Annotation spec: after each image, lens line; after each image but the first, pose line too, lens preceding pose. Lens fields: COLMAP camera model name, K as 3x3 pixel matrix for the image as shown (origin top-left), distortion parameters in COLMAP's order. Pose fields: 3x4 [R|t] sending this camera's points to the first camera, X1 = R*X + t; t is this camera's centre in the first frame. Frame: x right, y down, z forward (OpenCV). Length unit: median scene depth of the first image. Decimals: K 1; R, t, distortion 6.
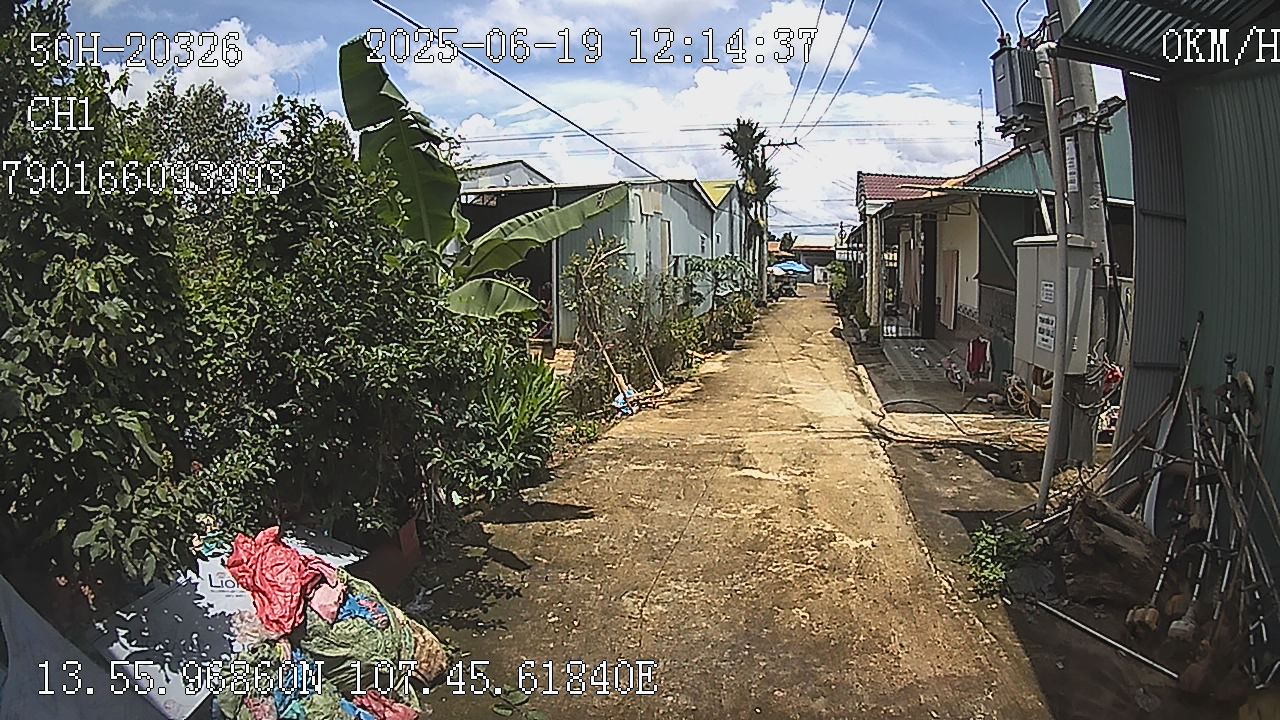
lens RADIAL K [[999.7, 0, 640.0], [0, 999.7, 360.0], [0, 0, 1]] dist [-0.380006, 0.048610]
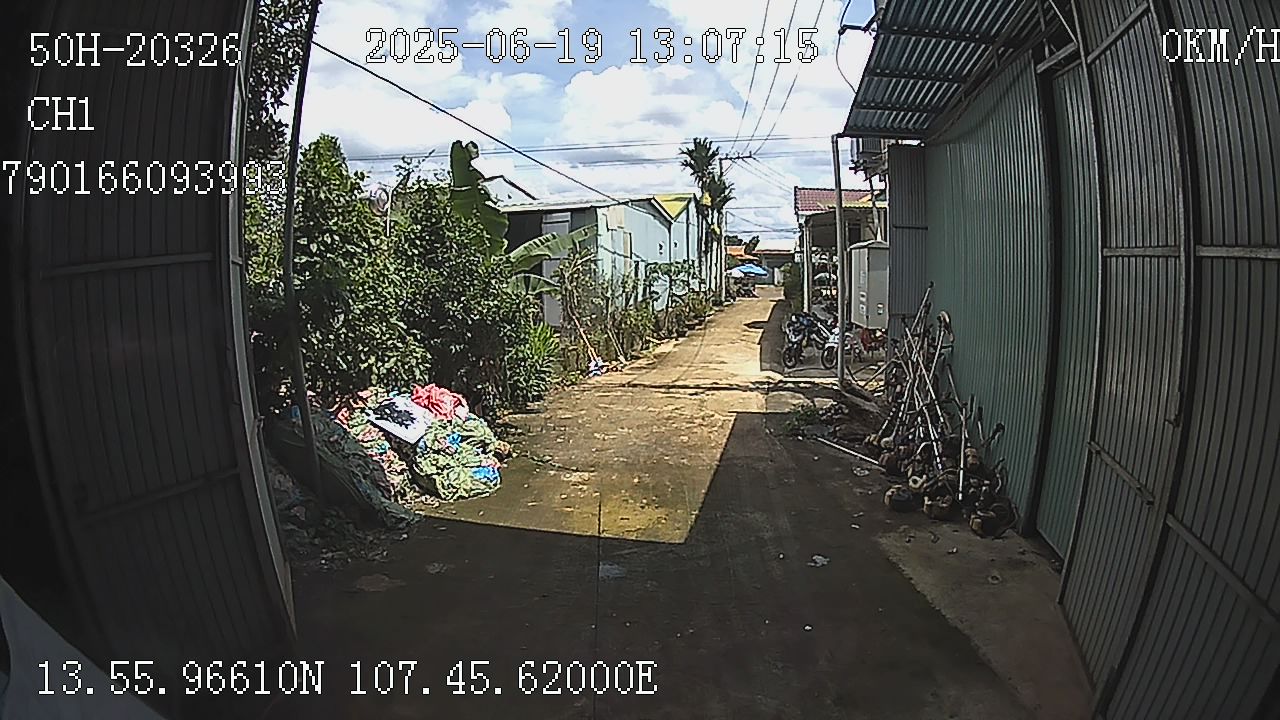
lens RADIAL K [[999.7, 0, 640.0], [0, 999.7, 360.0], [0, 0, 1]] dist [-0.380006, 0.048610]
pose [[0.999552, -0.009212, 0.028465, 0.002349], [0.009337, 0.999947, -0.004266, 0.013849], [-0.028424, 0.004530, 0.999586, -0.136212]]
